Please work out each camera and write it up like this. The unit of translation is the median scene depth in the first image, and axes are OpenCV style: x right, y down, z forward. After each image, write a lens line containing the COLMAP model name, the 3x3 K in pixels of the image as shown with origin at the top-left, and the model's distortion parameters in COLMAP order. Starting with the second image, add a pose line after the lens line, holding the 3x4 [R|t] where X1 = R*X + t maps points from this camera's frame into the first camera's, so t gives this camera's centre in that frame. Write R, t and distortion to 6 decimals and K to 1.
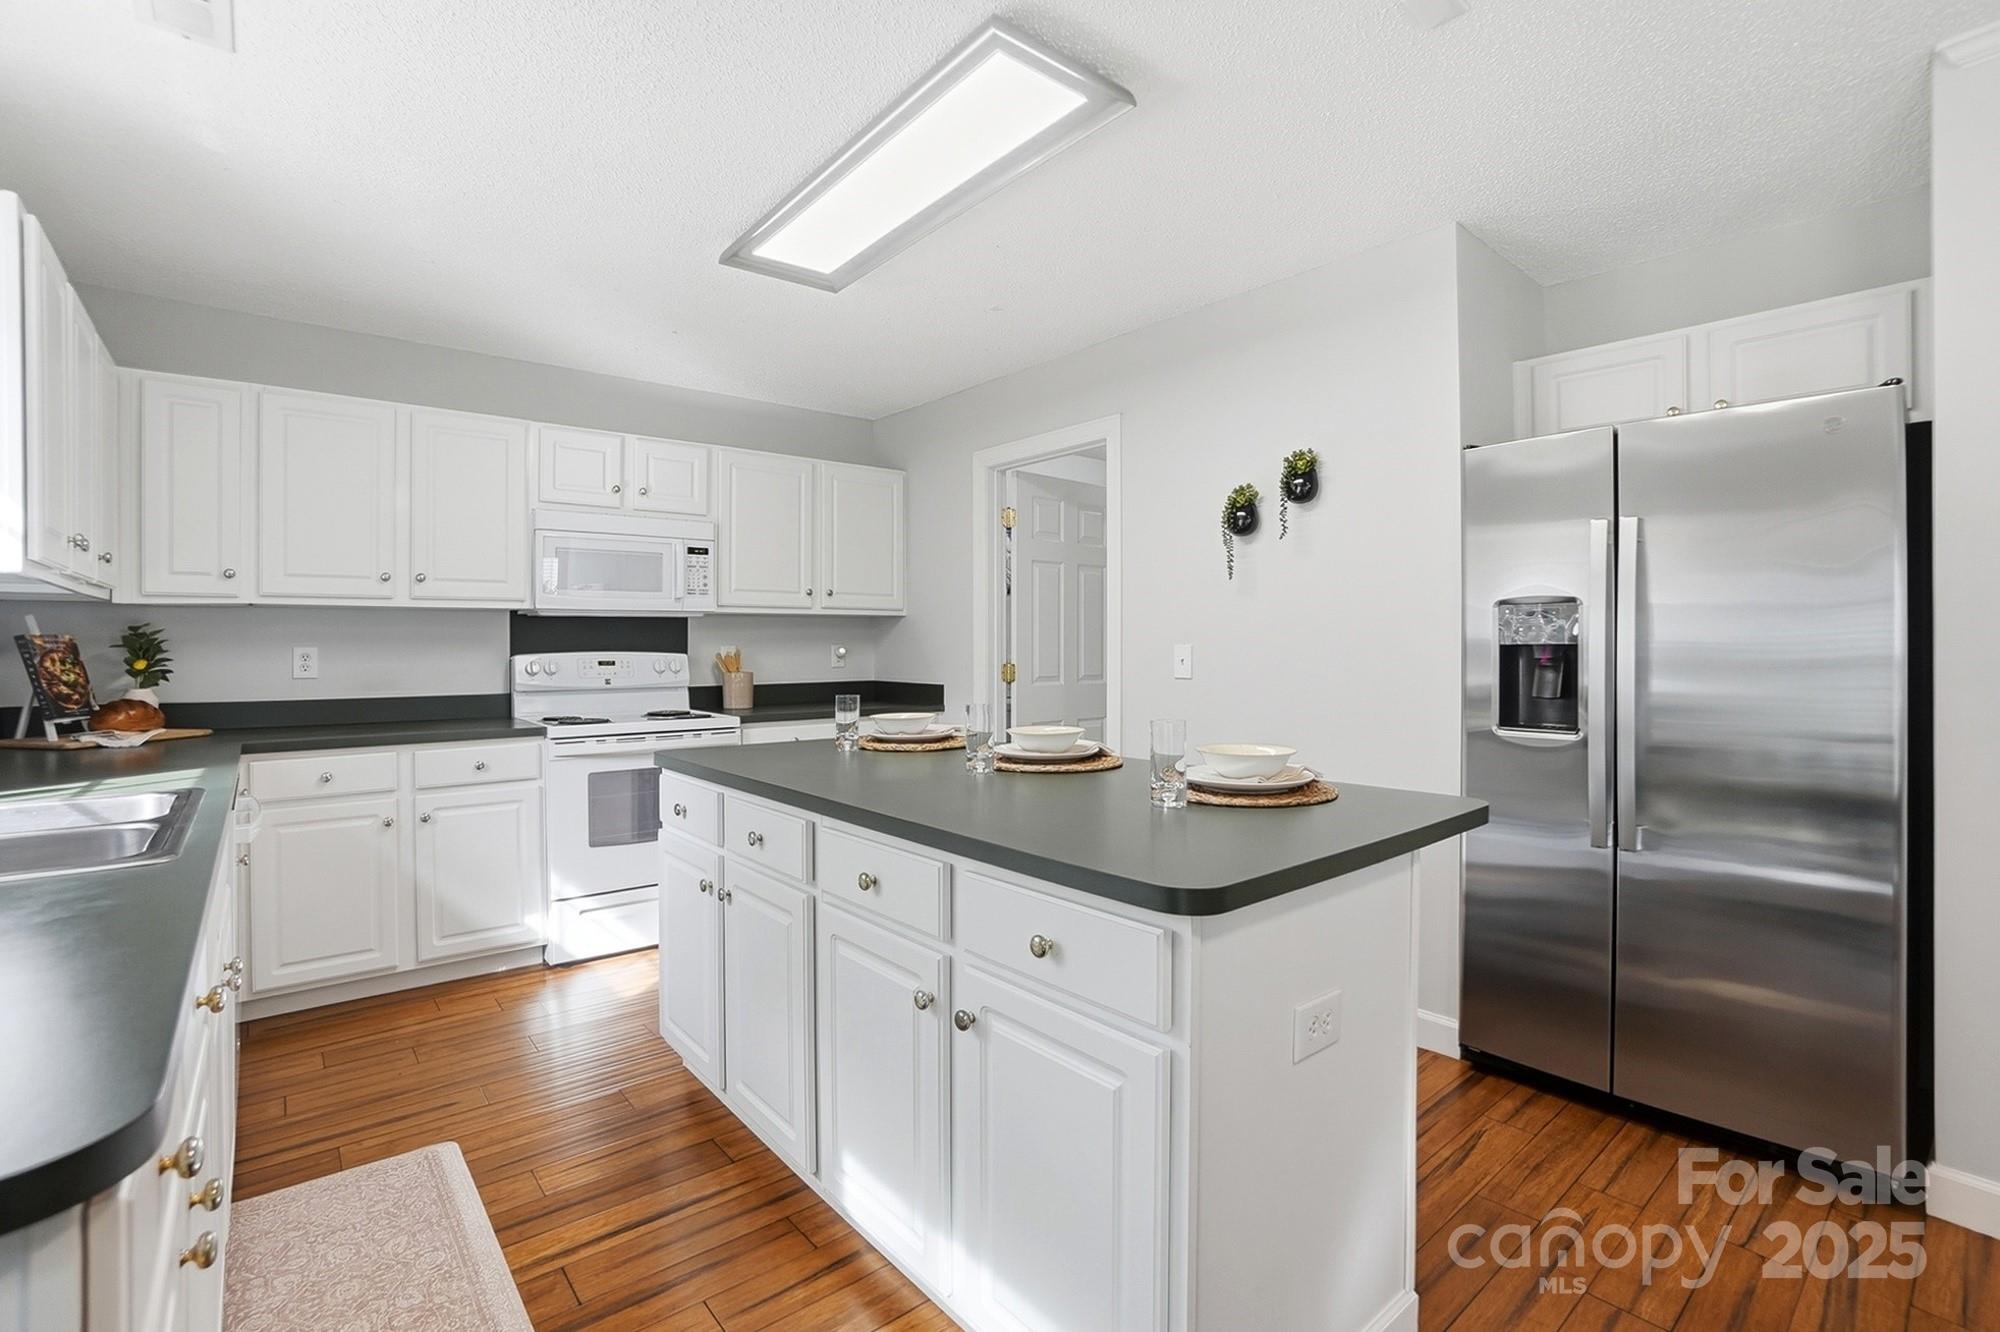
lens RADIAL K [[903.2, 0, 977.7], [0, 903.2, 643.8], [0, 0, 1]] dist [-0.060398, 0.024180]
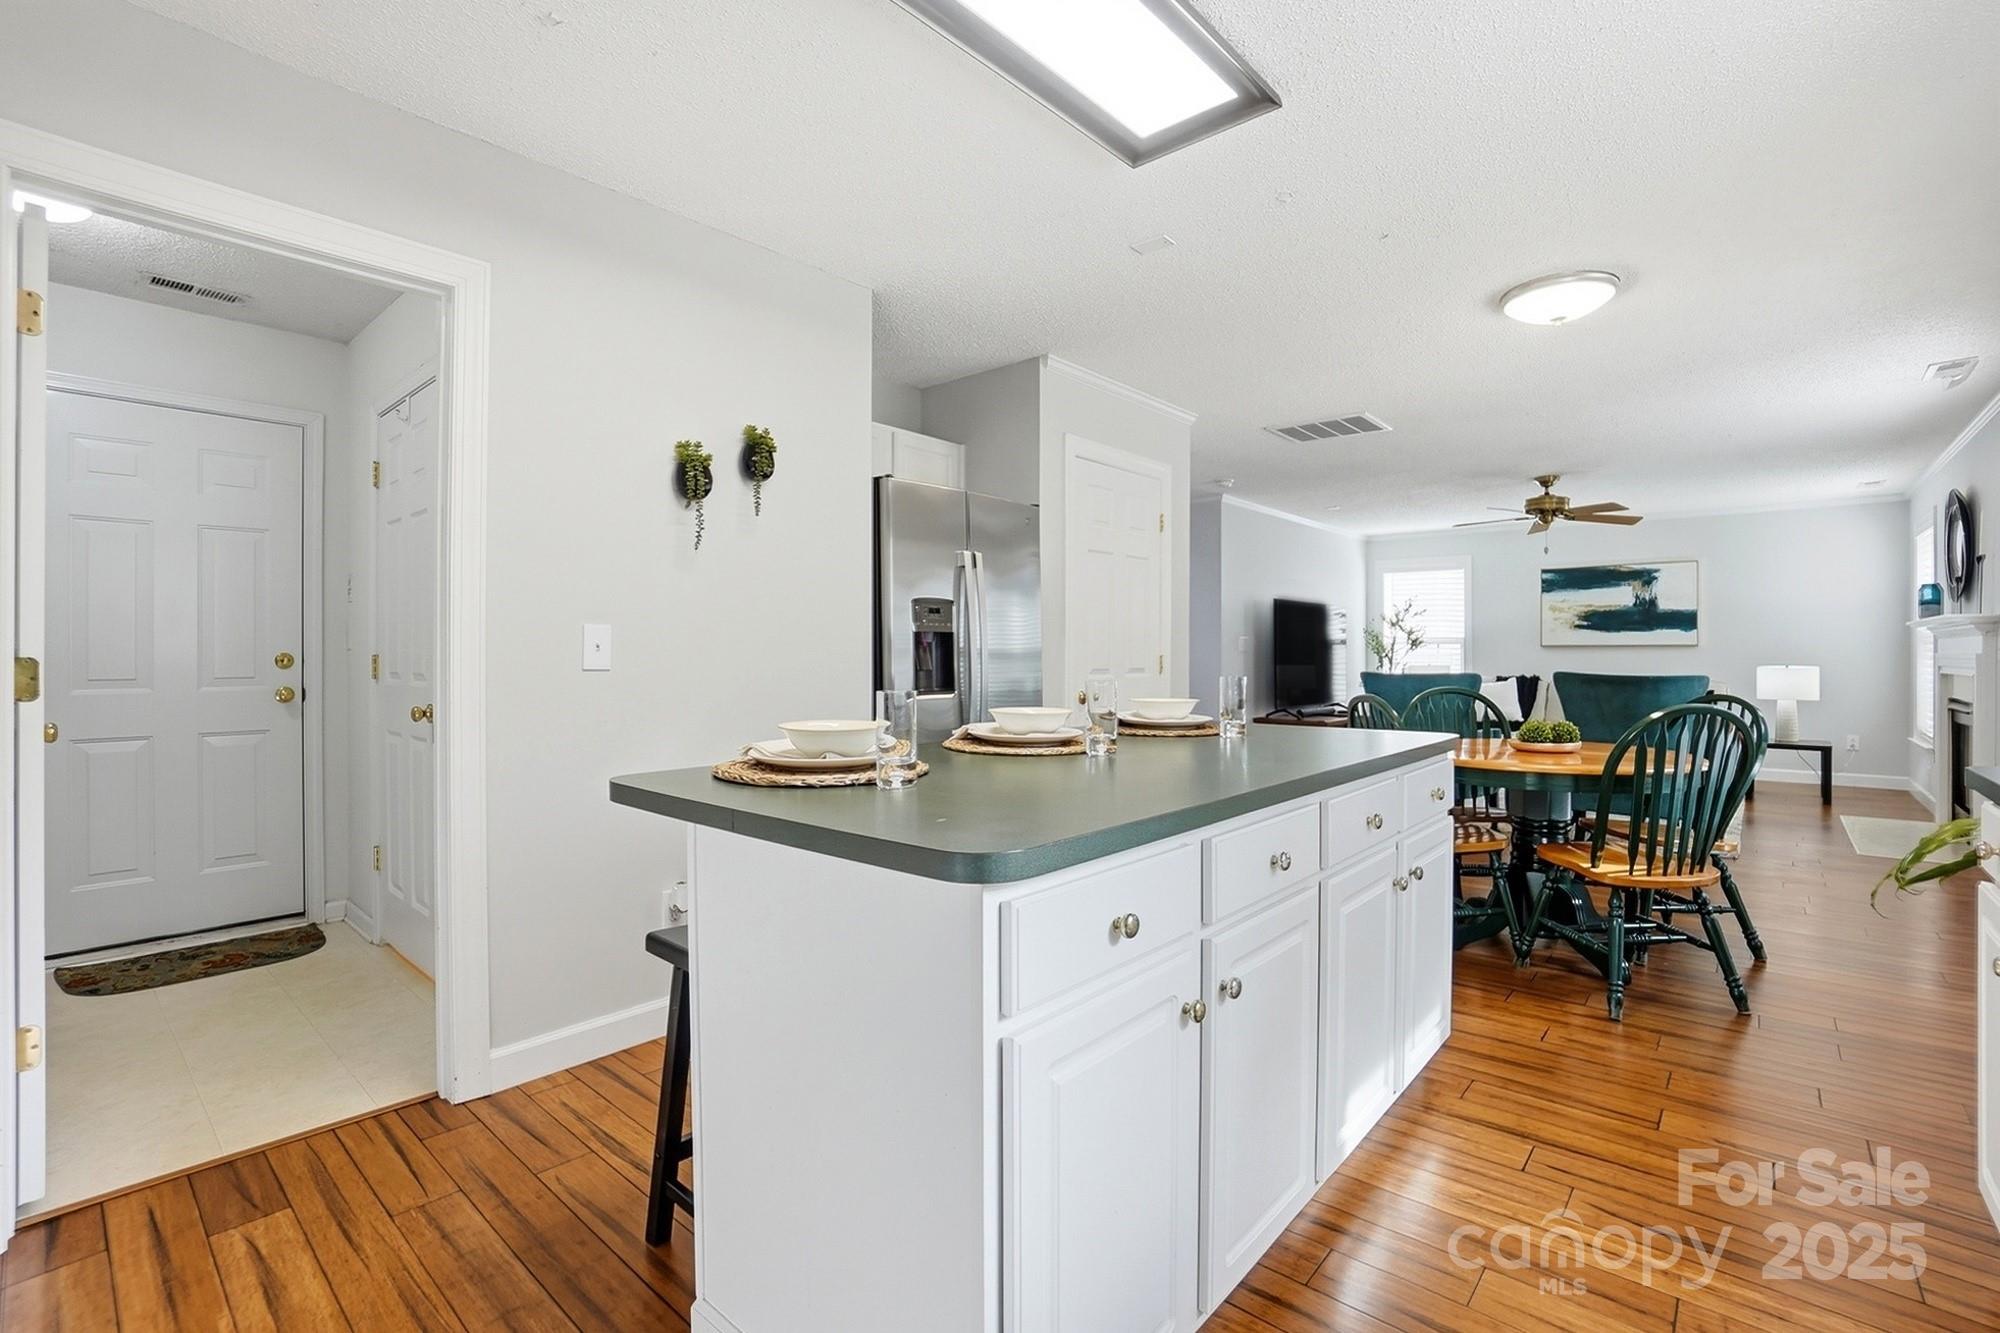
lens RADIAL K [[903.2, 0, 977.7], [0, 903.2, 644.3], [0, 0, 1]] dist [-0.060398, 0.024180]
pose [[-0.158046, 0.010327, 0.987378, -0.506016], [-0.001523, 0.999942, -0.010702, 0.022260], [-0.987431, -0.003196, -0.158021, 0.742462]]
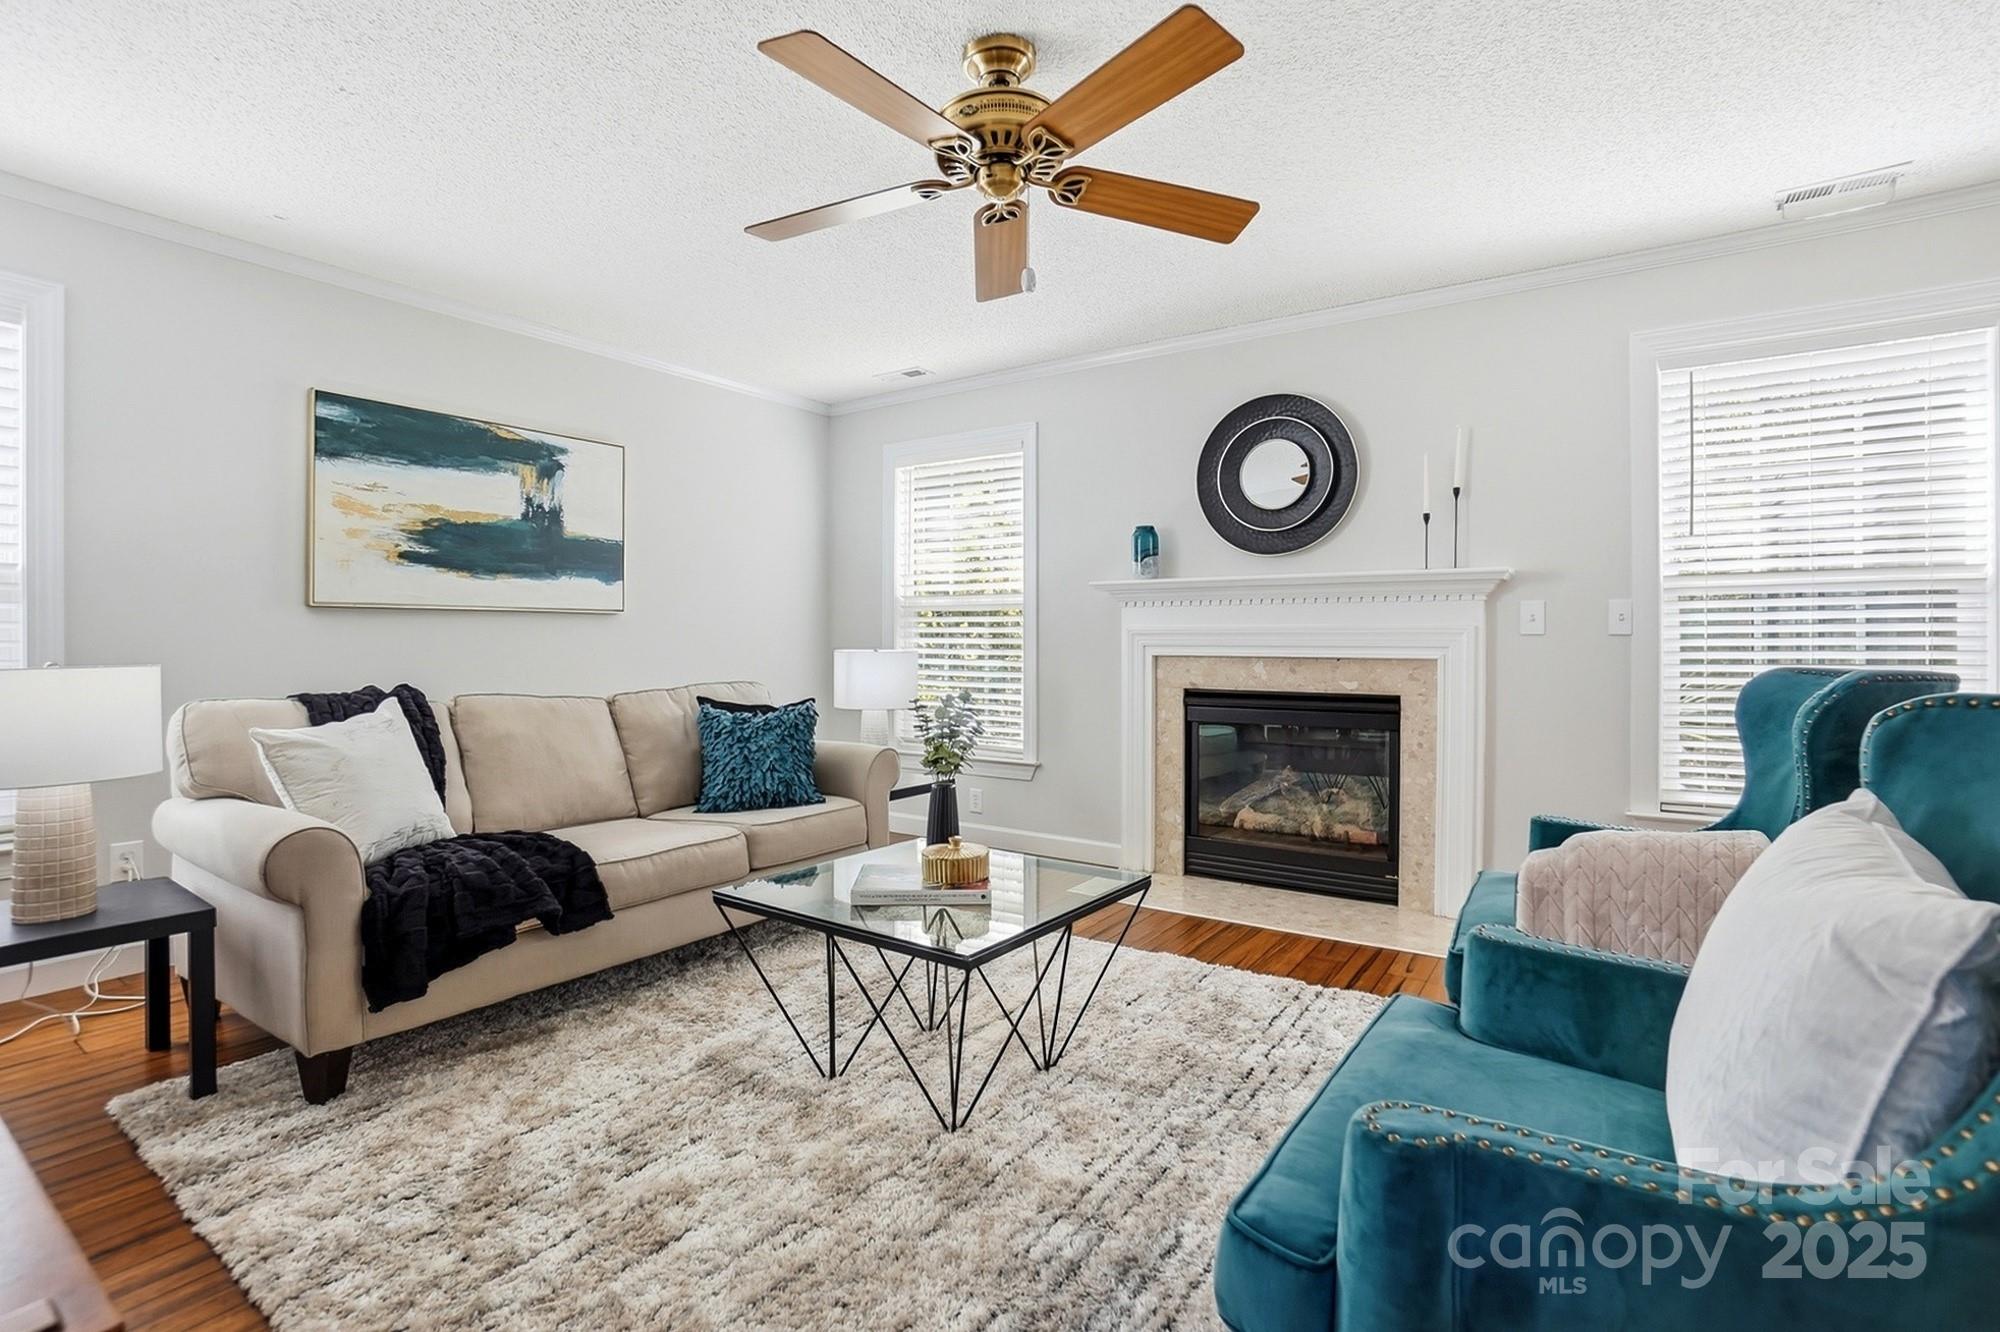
lens RADIAL K [[919.5, 0, 990.4], [0, 919.5, 640.8], [0, 0, 1]] dist [-0.048591, 0.015188]
pose [[-0.961333, 0.002084, -0.275380, 1.247935], [0.000640, 0.999986, 0.005333, 0.031283], [0.275387, 0.004951, -0.961321, -0.133194]]
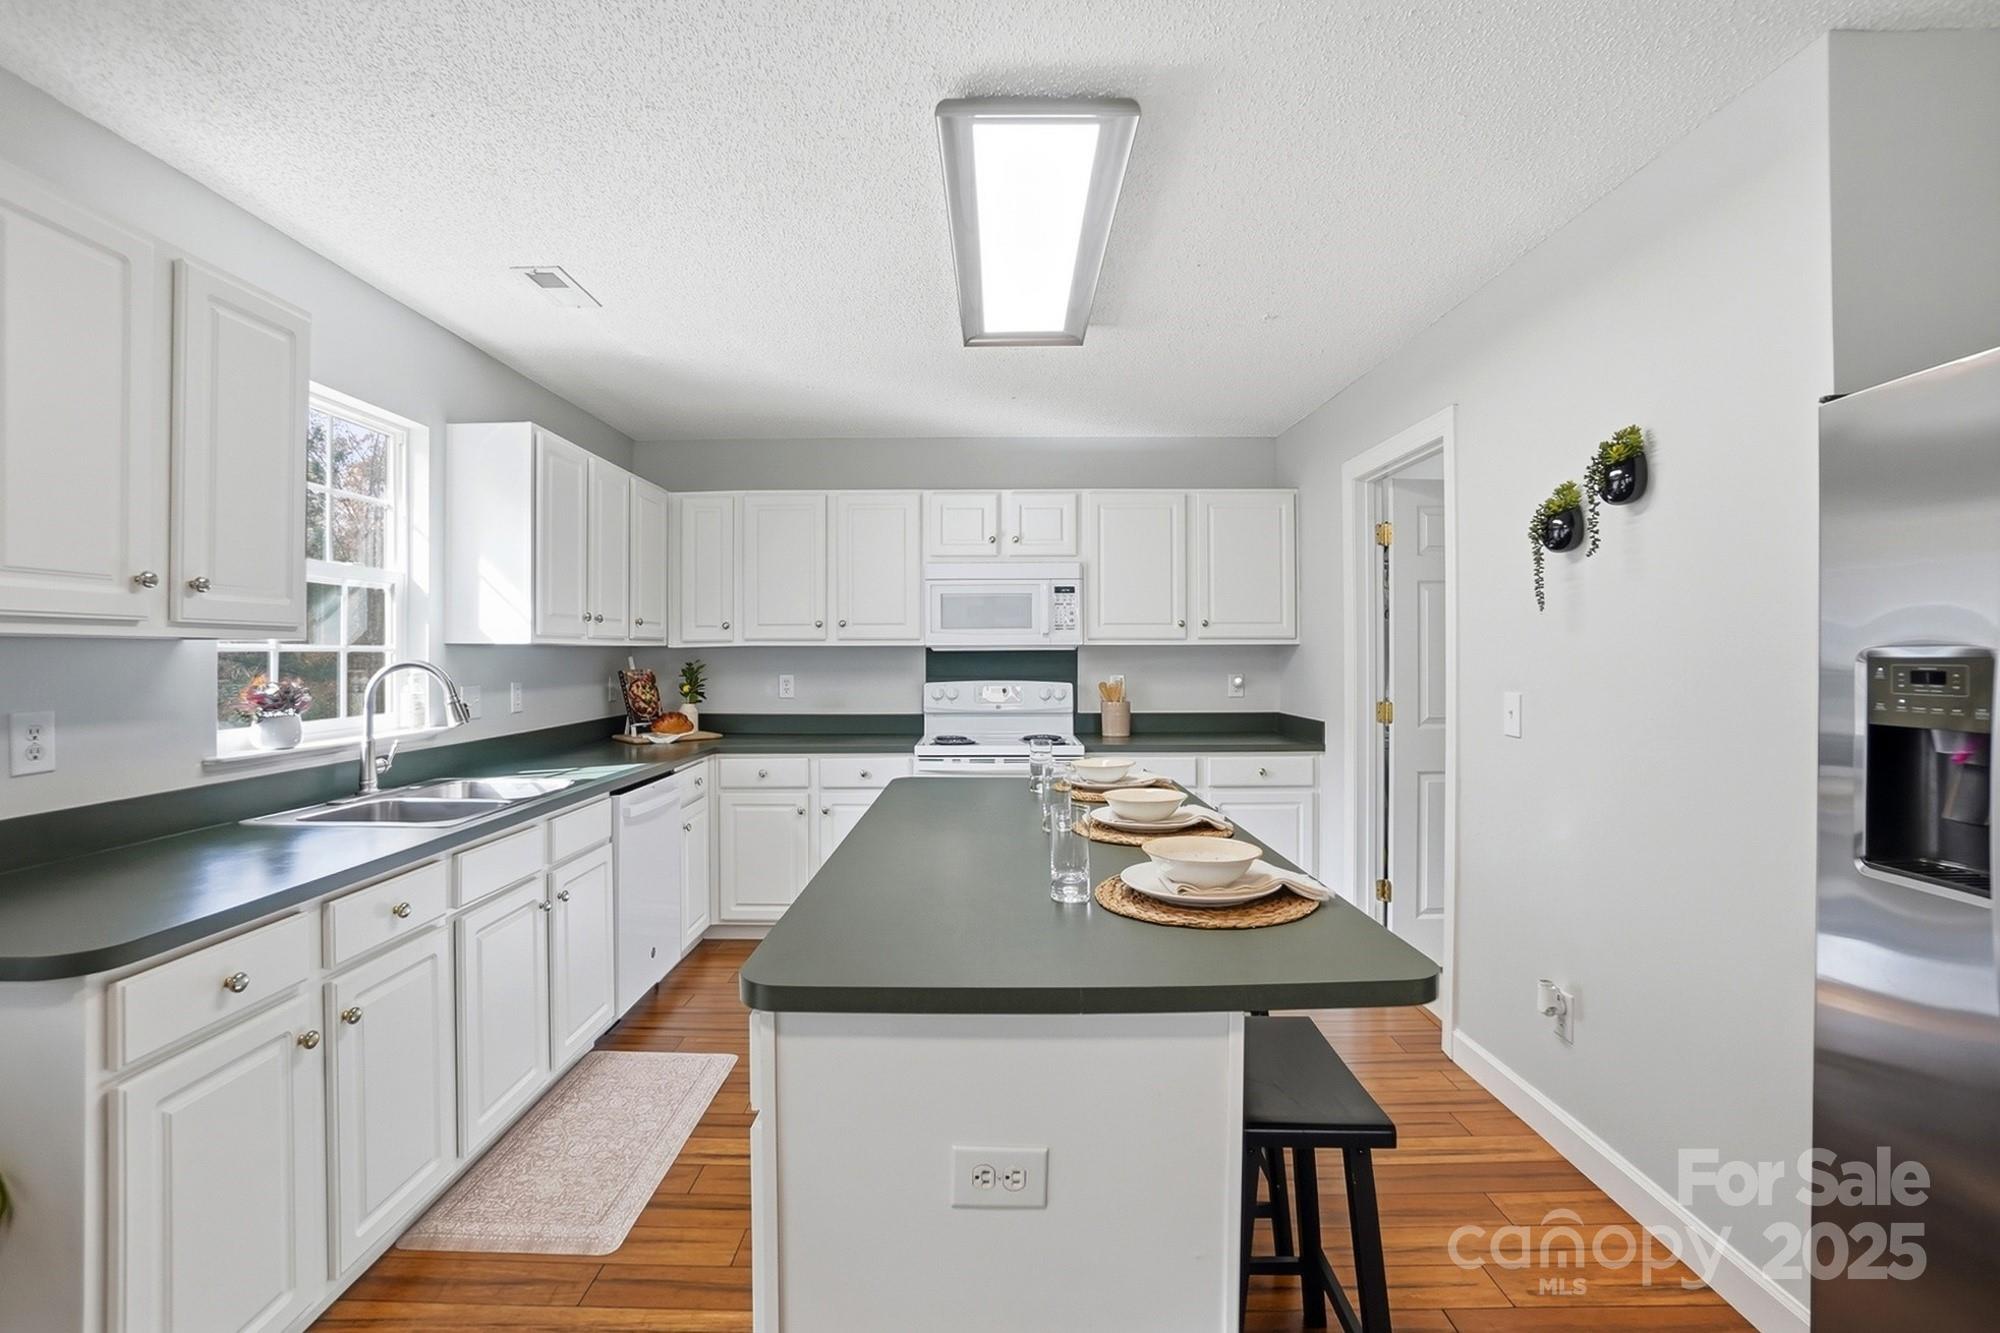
lens RADIAL K [[902.7, 0, 986.0], [0, 902.7, 653.2], [0, 0, 1]] dist [-0.051286, 0.022889]
pose [[0.769347, 0.001329, -0.638829, 0.340803], [0.001148, 0.999993, 0.003464, -0.033424], [0.638830, -0.003398, 0.769341, 0.110739]]
